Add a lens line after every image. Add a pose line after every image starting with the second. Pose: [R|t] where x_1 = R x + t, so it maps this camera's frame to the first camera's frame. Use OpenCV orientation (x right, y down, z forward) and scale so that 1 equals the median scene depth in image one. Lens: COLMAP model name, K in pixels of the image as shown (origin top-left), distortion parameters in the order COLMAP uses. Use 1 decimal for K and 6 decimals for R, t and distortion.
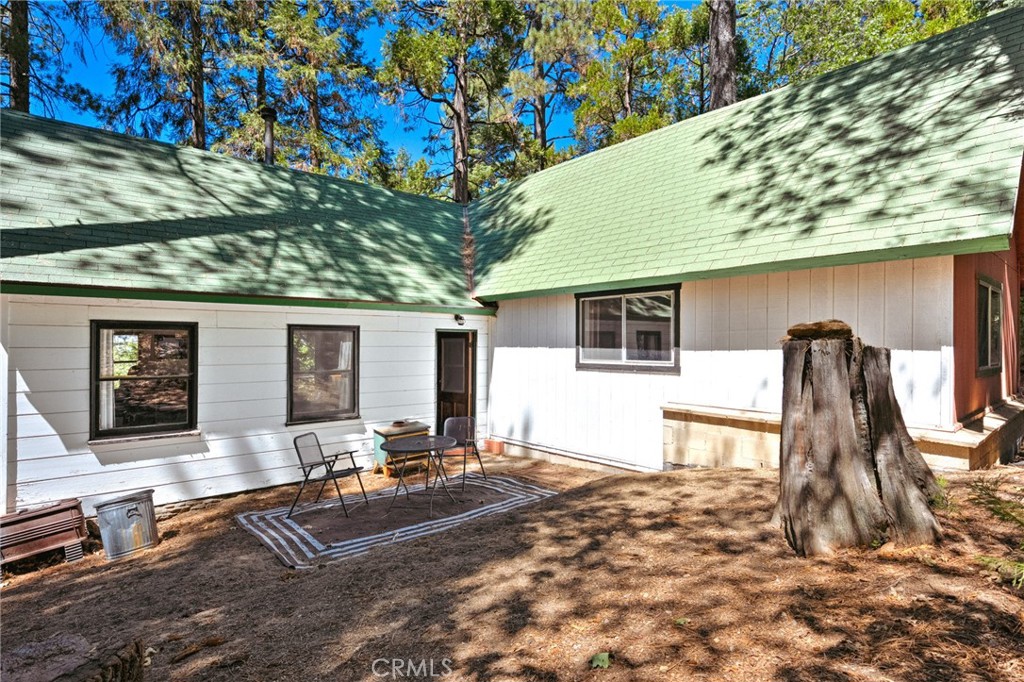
lens RADIAL K [[523.0, 0, 515.0], [0, 523.0, 343.3], [0, 0, 1]] dist [0.004778, -0.003047]
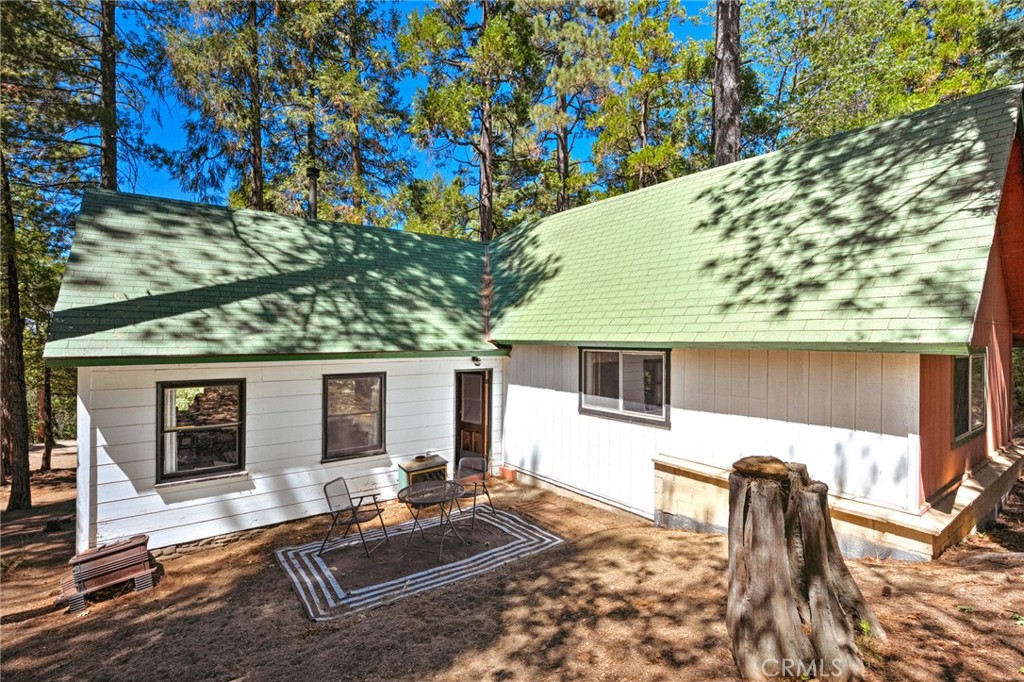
lens RADIAL K [[483.6, 0, 510.9], [0, 483.6, 339.2], [0, 0, 1]] dist [-0.005006, 0.003016]
pose [[0.997376, 0.001548, -0.072378, 0.050271], [-0.001272, 0.999992, 0.003866, -0.114814], [0.072384, -0.003764, 0.997370, -0.019931]]
